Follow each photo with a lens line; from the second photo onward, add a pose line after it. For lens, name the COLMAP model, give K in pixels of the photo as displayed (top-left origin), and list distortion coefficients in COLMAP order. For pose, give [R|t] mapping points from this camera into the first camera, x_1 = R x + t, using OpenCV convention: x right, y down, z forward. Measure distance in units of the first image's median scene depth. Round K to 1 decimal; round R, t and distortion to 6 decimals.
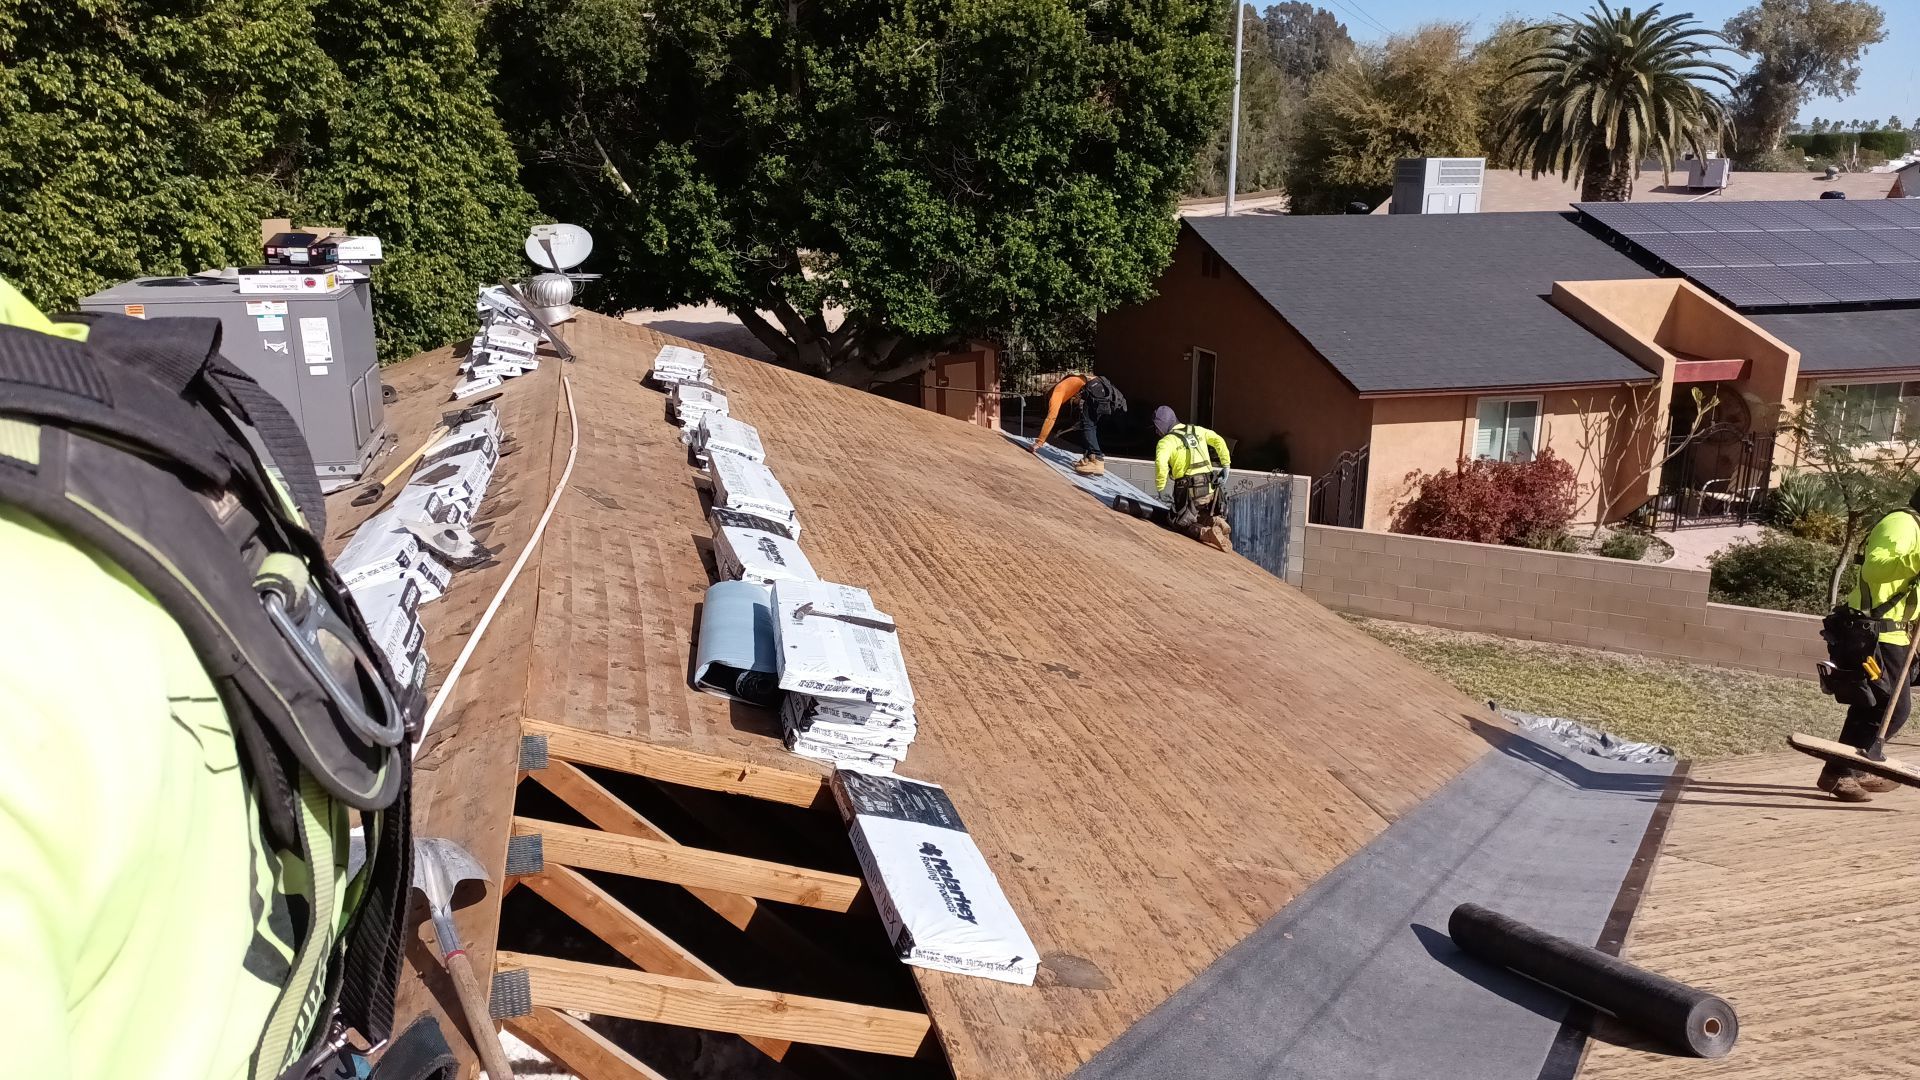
lens RADIAL K [[1423.4, 0, 950.1], [0, 1423.4, 541.5], [0, 0, 1]] dist [0.087414, -0.098473]
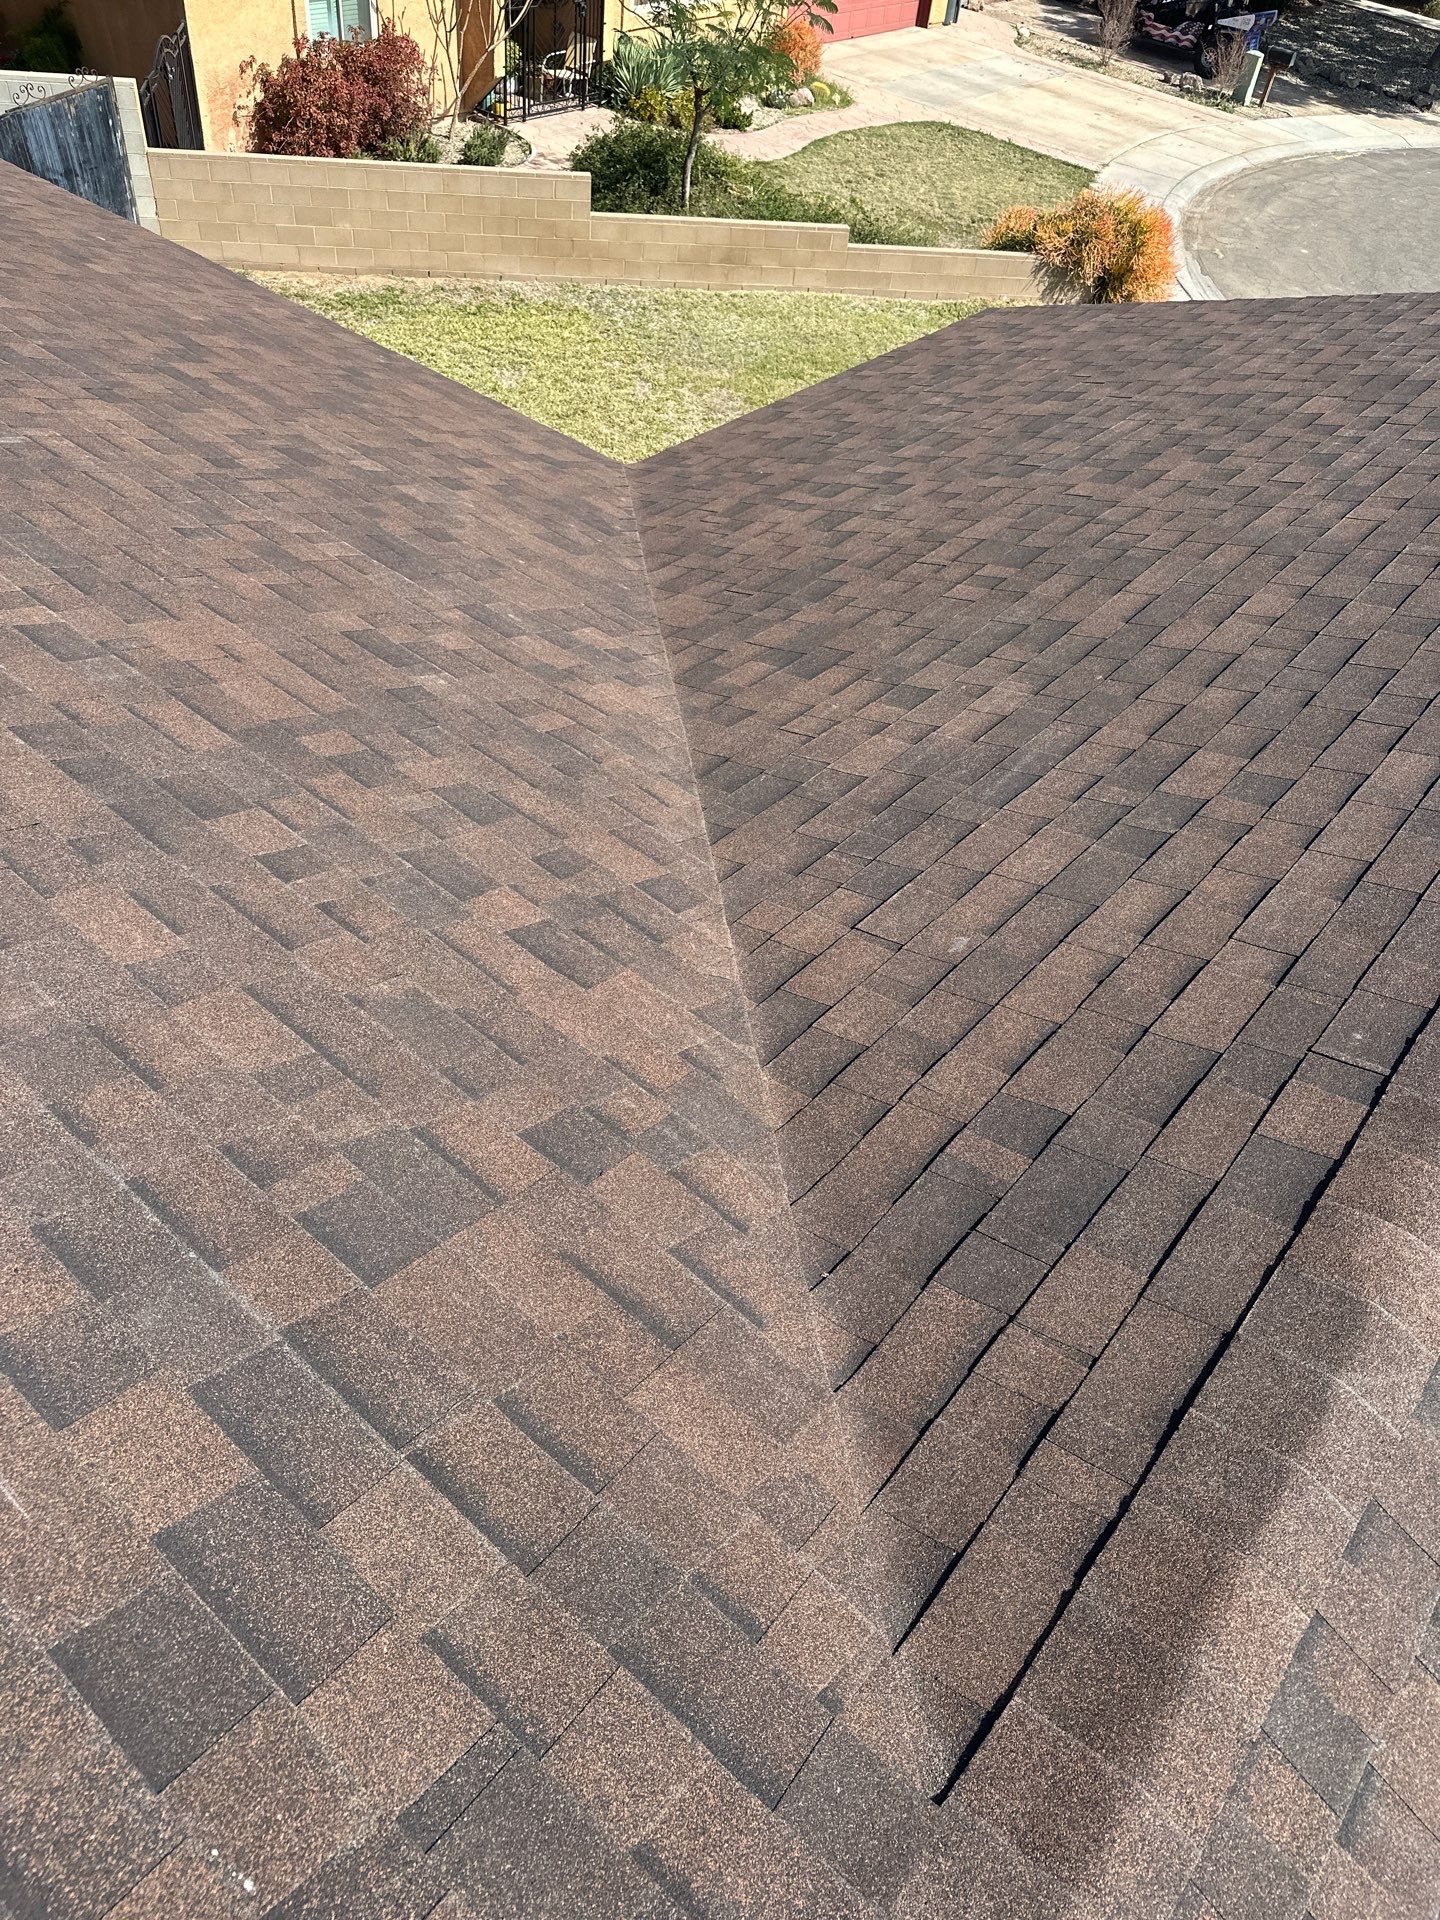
lens RADIAL K [[1411.6, 0, 720.0], [0, 1411.6, 960.0], [0, 0, 1]] dist [-0.004558, -0.003526]
pose [[0.805905, -0.352581, 0.475609, -0.021615], [0.062344, 0.849405, 0.524046, -0.019159], [-0.588753, -0.392680, 0.706521, 0.093474]]
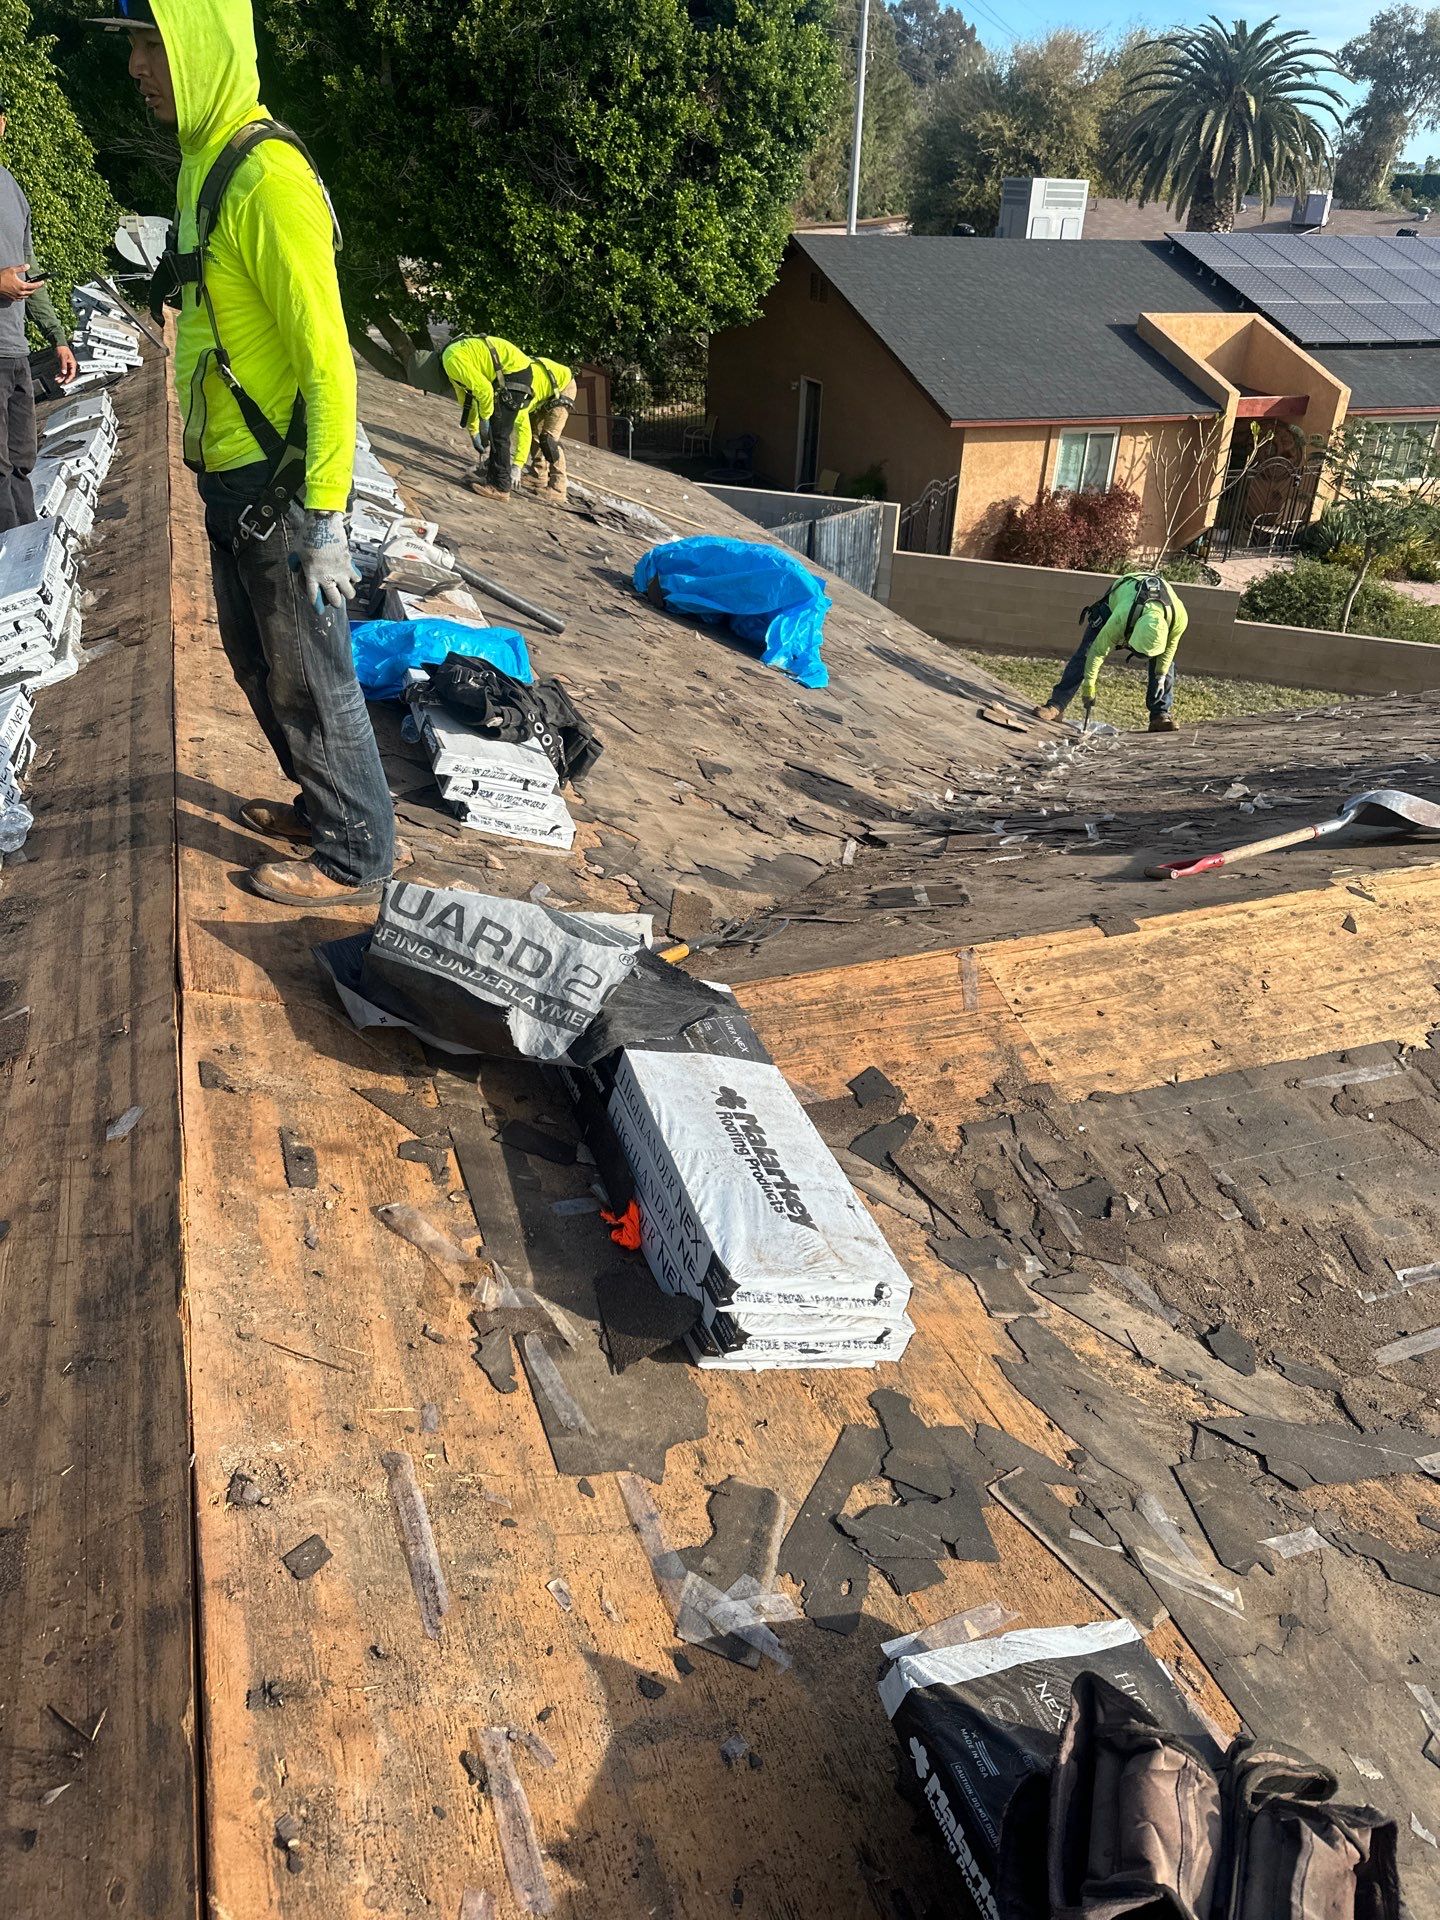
lens RADIAL K [[1361.3, 0, 720.0], [0, 1361.3, 960.0], [0, 0, 1]] dist [0.043447, -0.047398]
pose [[0.994831, -0.026043, 0.098149, 0.009087], [0.000067, 0.966722, 0.255830, 0.023194], [-0.101545, -0.254501, 0.961727, -0.054067]]
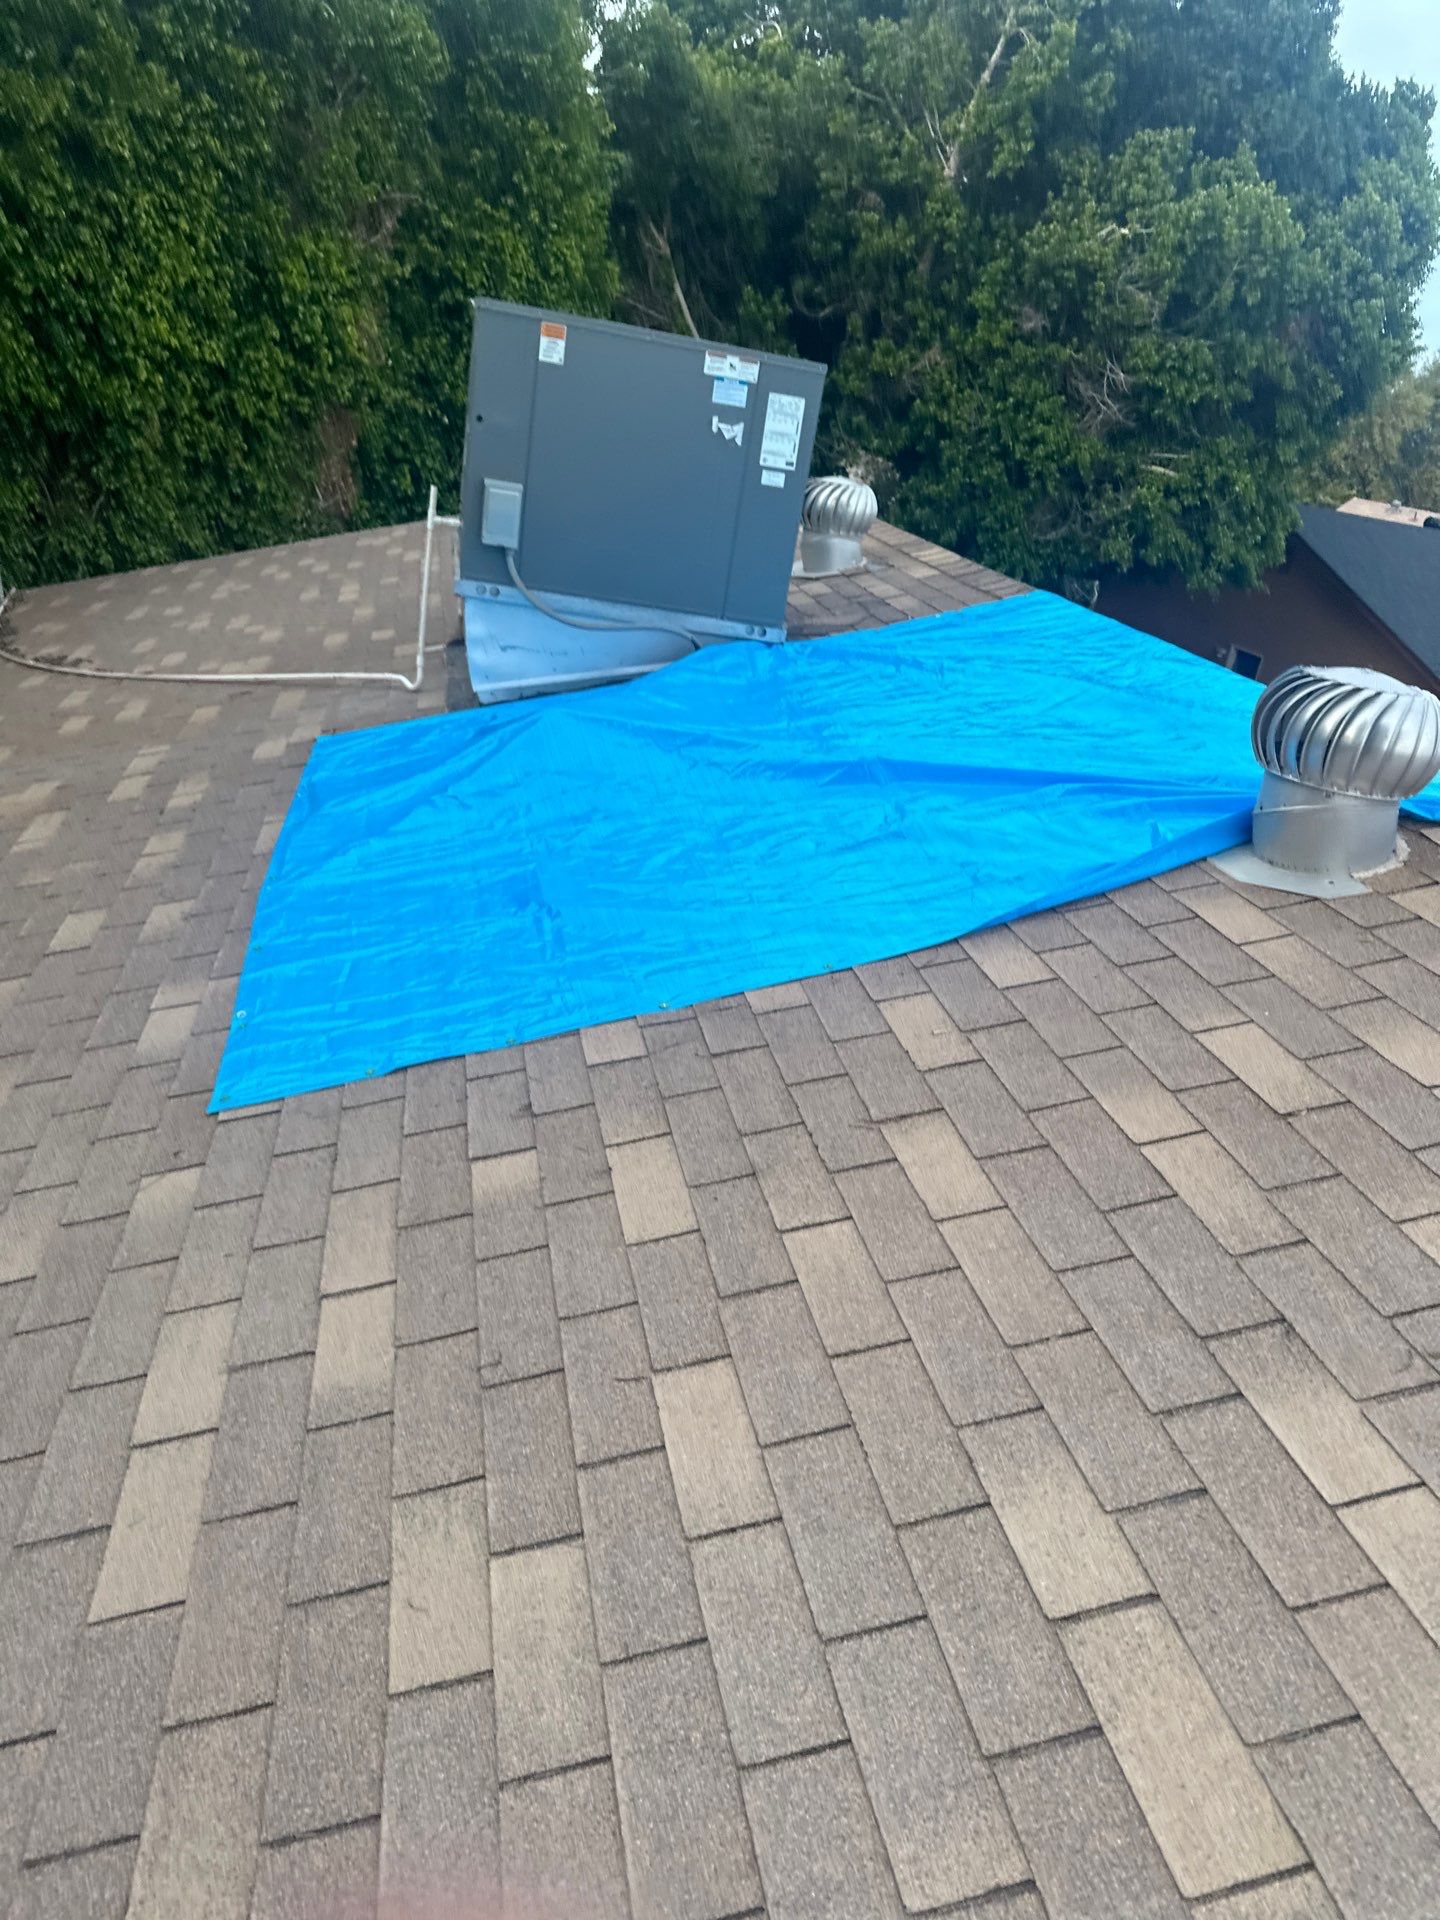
lens RADIAL K [[1411.6, 0, 720.0], [0, 1411.6, 960.0], [0, 0, 1]] dist [-0.004558, -0.003526]
pose [[0.983057, 0.182209, 0.019952, -0.186432], [-0.183287, 0.975945, 0.118059, 0.010312], [0.002040, -0.119715, 0.992806, 0.143128]]
